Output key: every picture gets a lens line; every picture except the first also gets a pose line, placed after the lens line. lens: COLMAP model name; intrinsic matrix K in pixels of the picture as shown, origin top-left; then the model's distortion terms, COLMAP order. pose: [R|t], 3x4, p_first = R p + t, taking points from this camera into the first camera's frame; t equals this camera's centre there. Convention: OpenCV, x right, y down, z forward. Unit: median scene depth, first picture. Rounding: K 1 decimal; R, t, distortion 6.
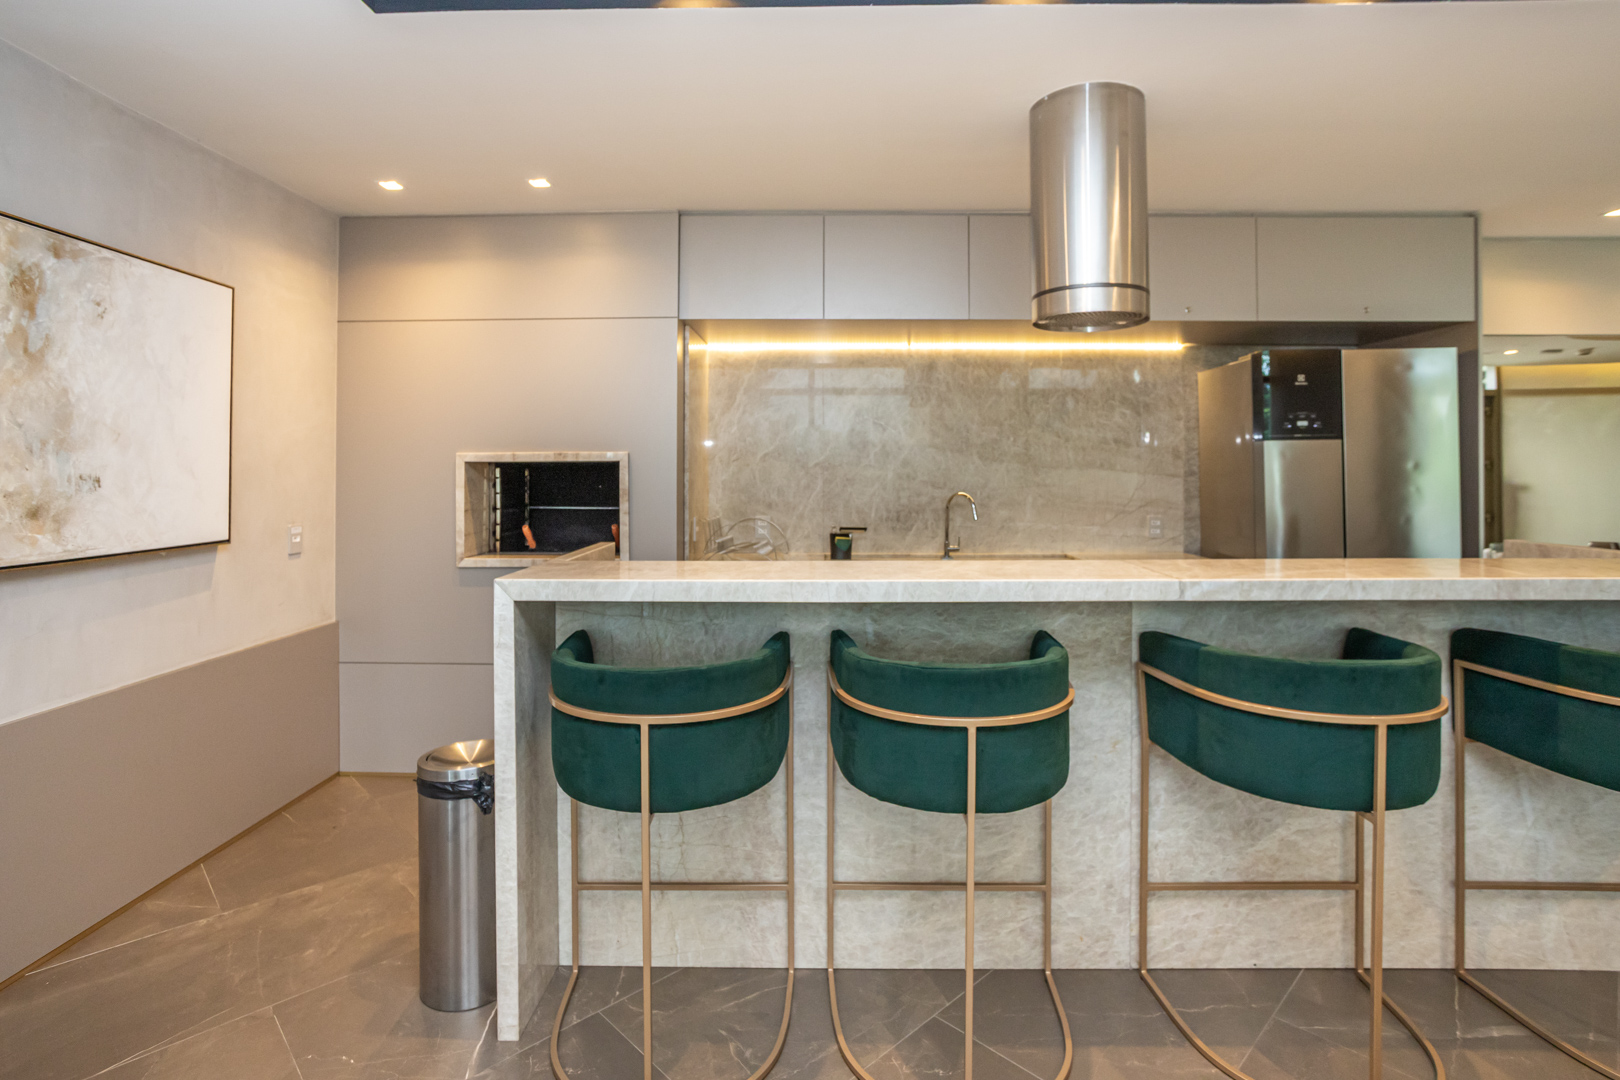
lens RADIAL K [[805.4, 0, 805.7], [0, 805.4, 455.6], [0, 0, 1]] dist [-0.061204, 0.032937]
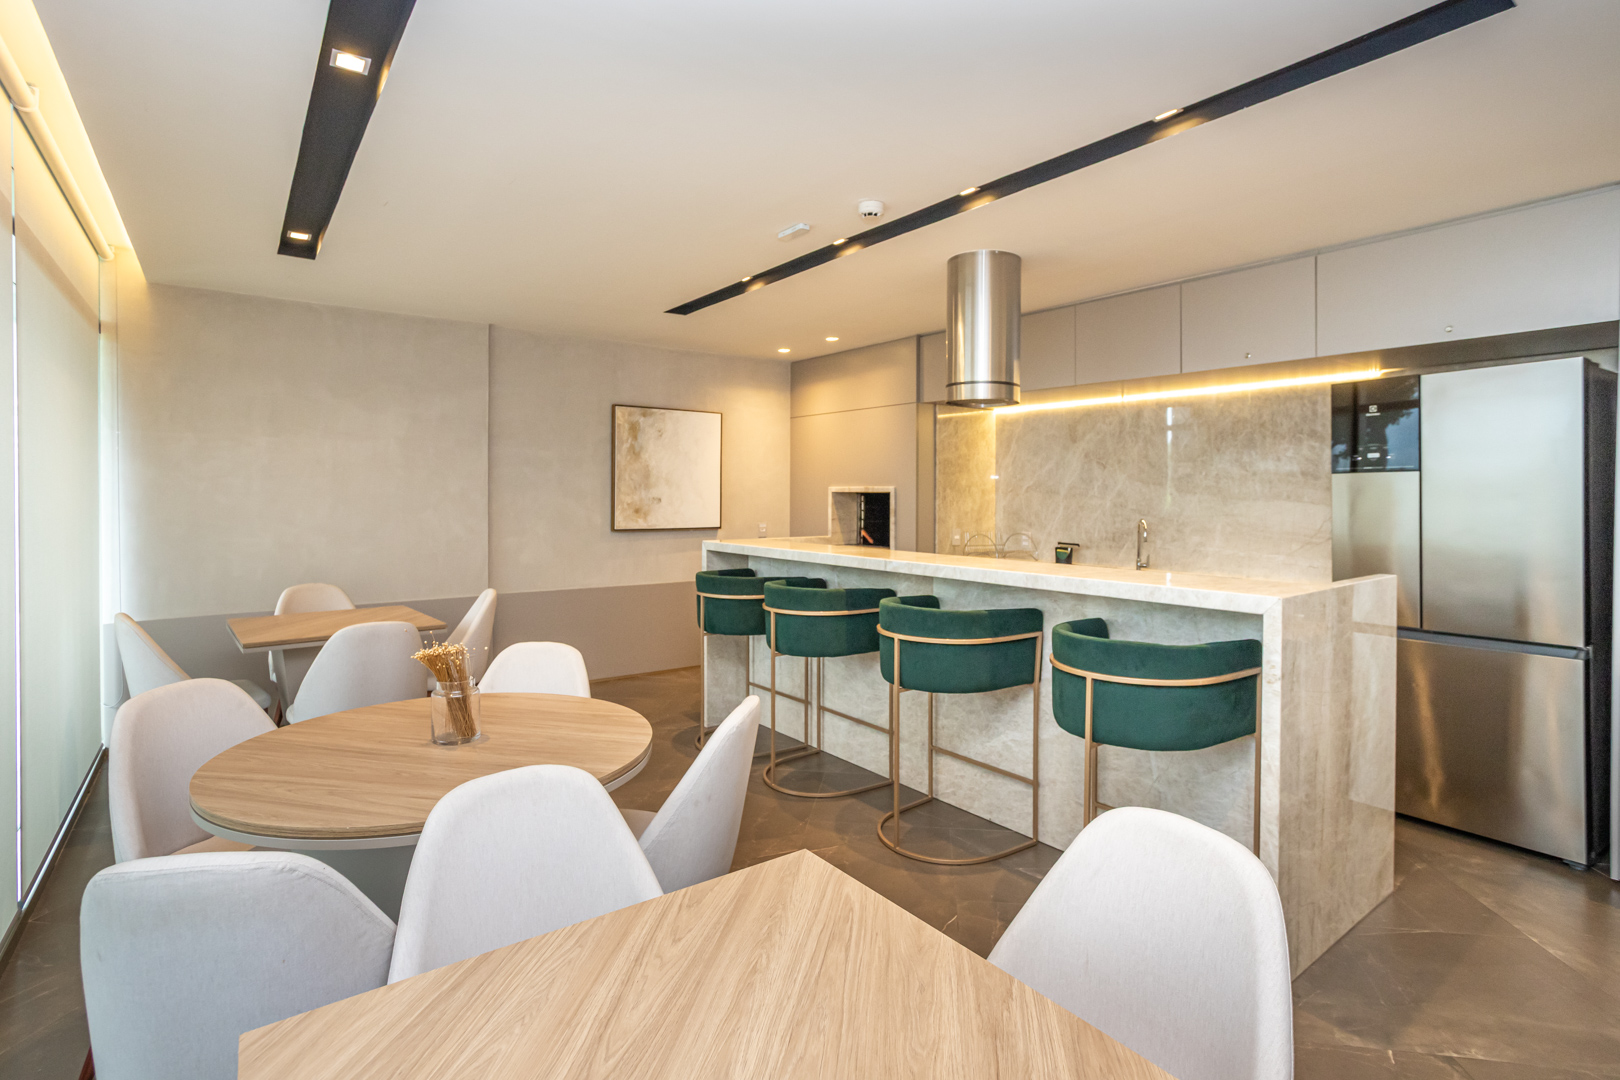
lens RADIAL K [[790.6, 0, 816.1], [0, 790.6, 493.8], [0, 0, 1]] dist [-0.031418, 0.000298]
pose [[0.617531, 0.004614, -0.786533, 0.954955], [0.005284, 0.999936, 0.010015, -0.006814], [0.786529, -0.010341, 0.617467, -0.135440]]
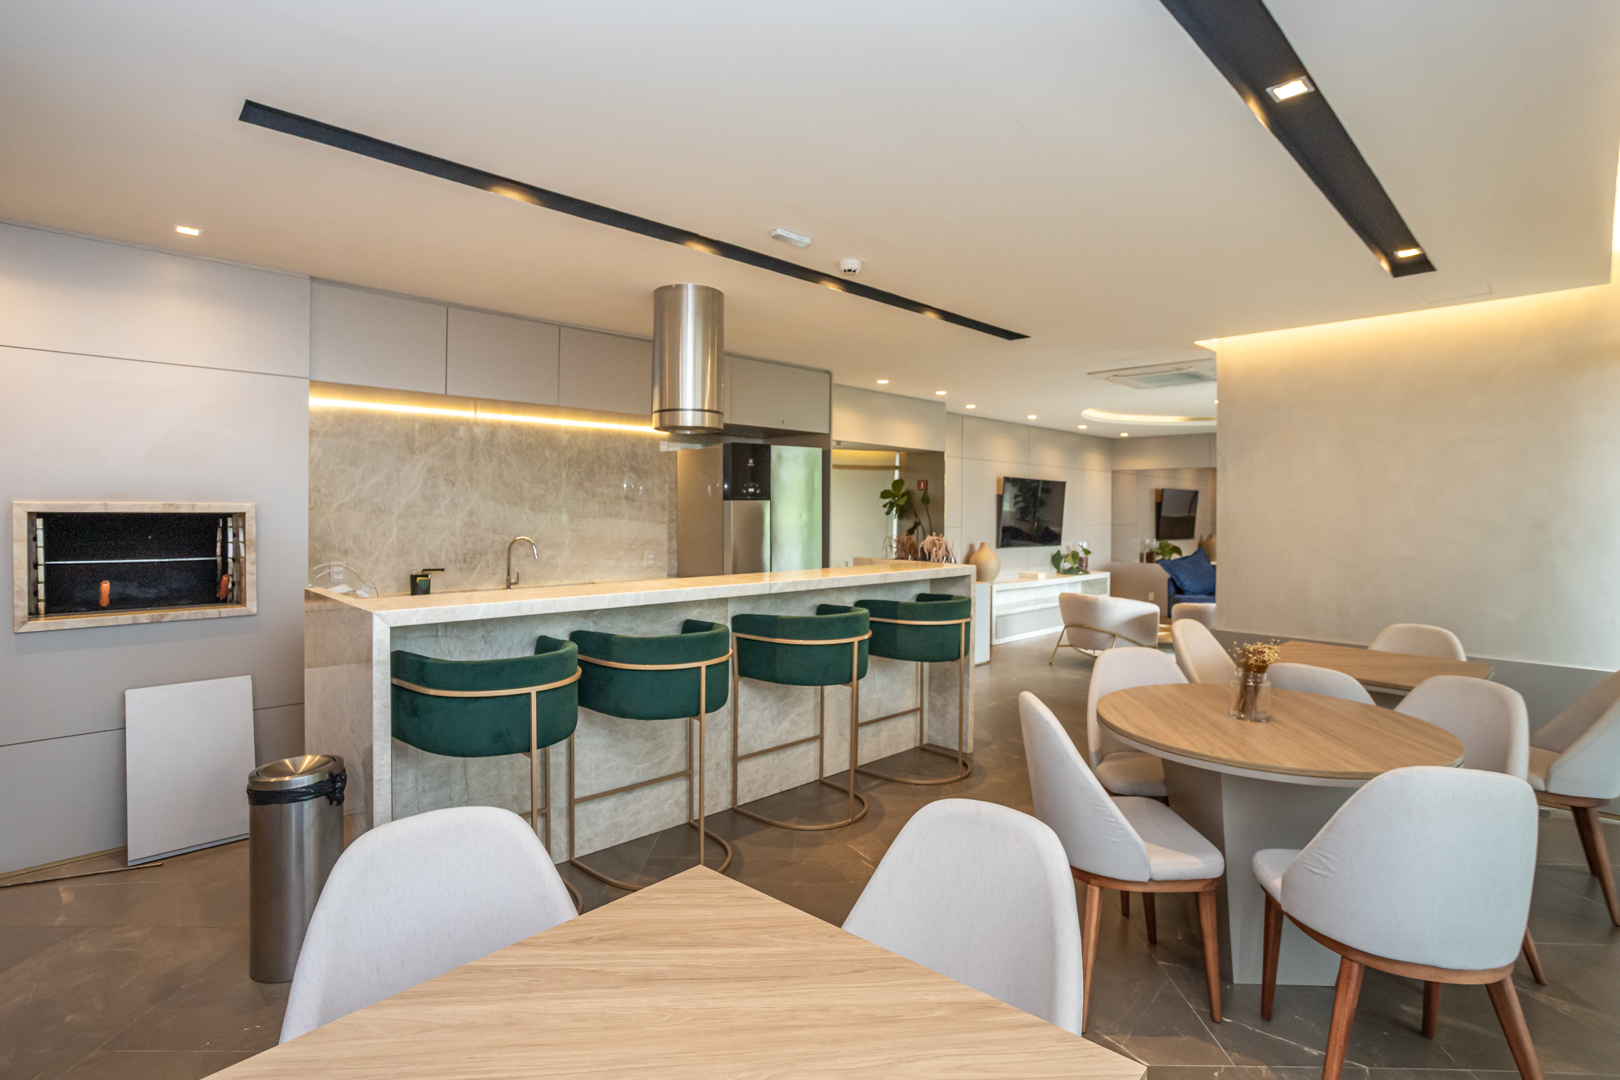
lens RADIAL K [[796.3, 0, 802.7], [0, 796.3, 504.4], [0, 0, 1]] dist [-0.058721, 0.036072]
pose [[0.708058, 0.009710, 0.706088, -0.428568], [-0.016729, 0.999855, 0.003025, -0.018432], [-0.705957, -0.013954, 0.708118, -0.209731]]
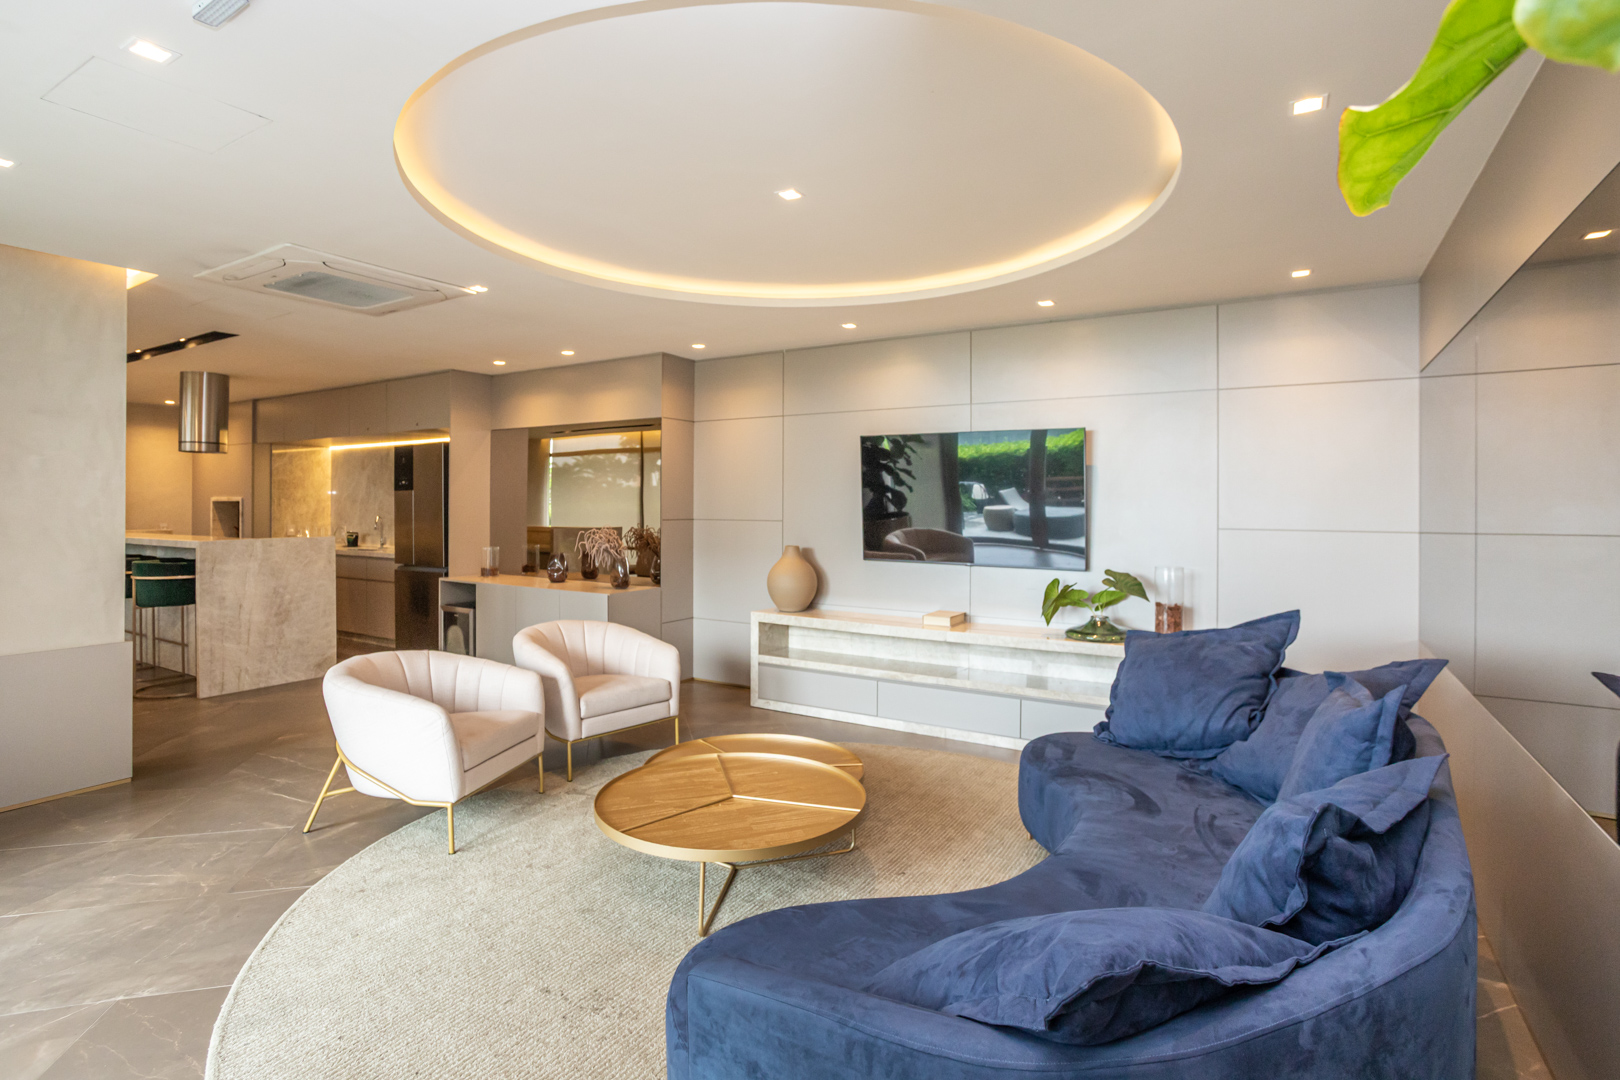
lens RADIAL K [[790.6, 0, 816.1], [0, 790.6, 493.8], [0, 0, 1]] dist [-0.031418, 0.000298]
pose [[0.860679, -0.004558, -0.509128, 2.561145], [0.005504, 0.999985, 0.000351, -0.007115], [0.509119, -0.003104, 0.860691, -0.182488]]
